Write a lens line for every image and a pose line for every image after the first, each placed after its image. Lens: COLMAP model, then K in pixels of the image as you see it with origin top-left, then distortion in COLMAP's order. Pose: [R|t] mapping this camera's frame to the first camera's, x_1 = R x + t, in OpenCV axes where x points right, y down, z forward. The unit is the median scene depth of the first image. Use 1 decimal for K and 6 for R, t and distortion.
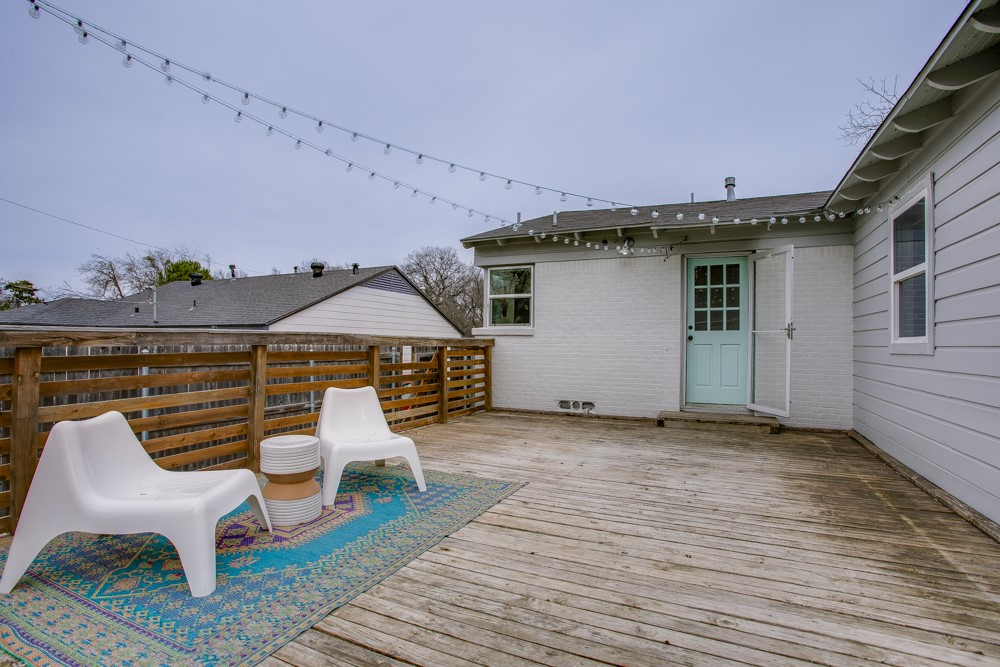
lens RADIAL K [[498.5, 0, 502.0], [0, 498.5, 338.7], [0, 0, 1]] dist [0.000563, 0.006814]
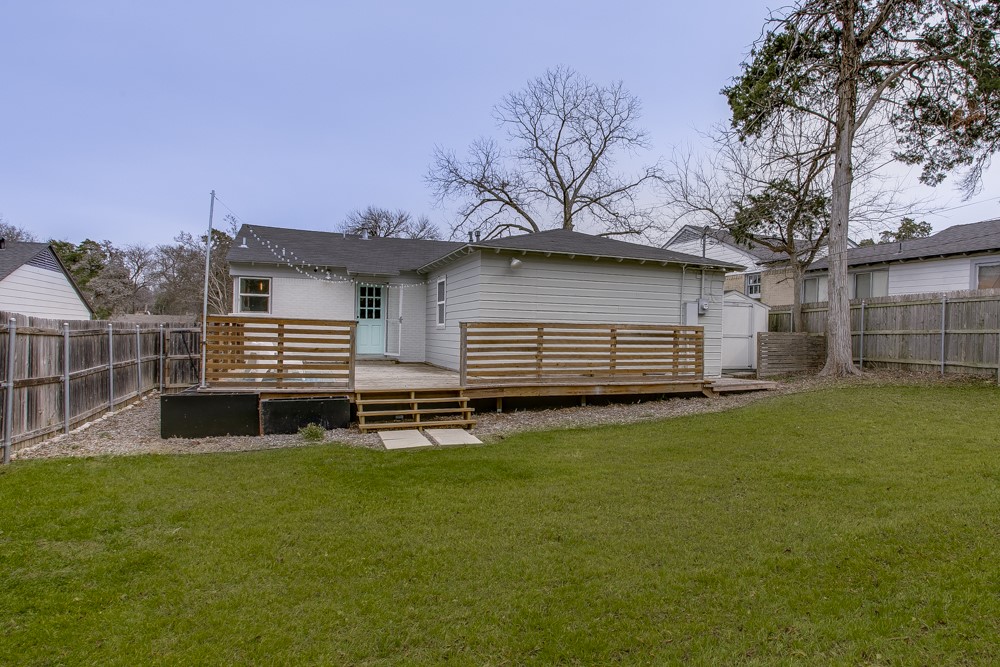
lens RADIAL K [[498.5, 0, 500.2], [0, 498.5, 333.6], [0, 0, 1]] dist [0.000563, 0.006814]
pose [[0.701610, 0.001055, 0.712561, -0.673892], [-0.019774, 0.999643, 0.017990, -0.002241], [-0.712287, -0.026713, 0.701380, -0.852211]]
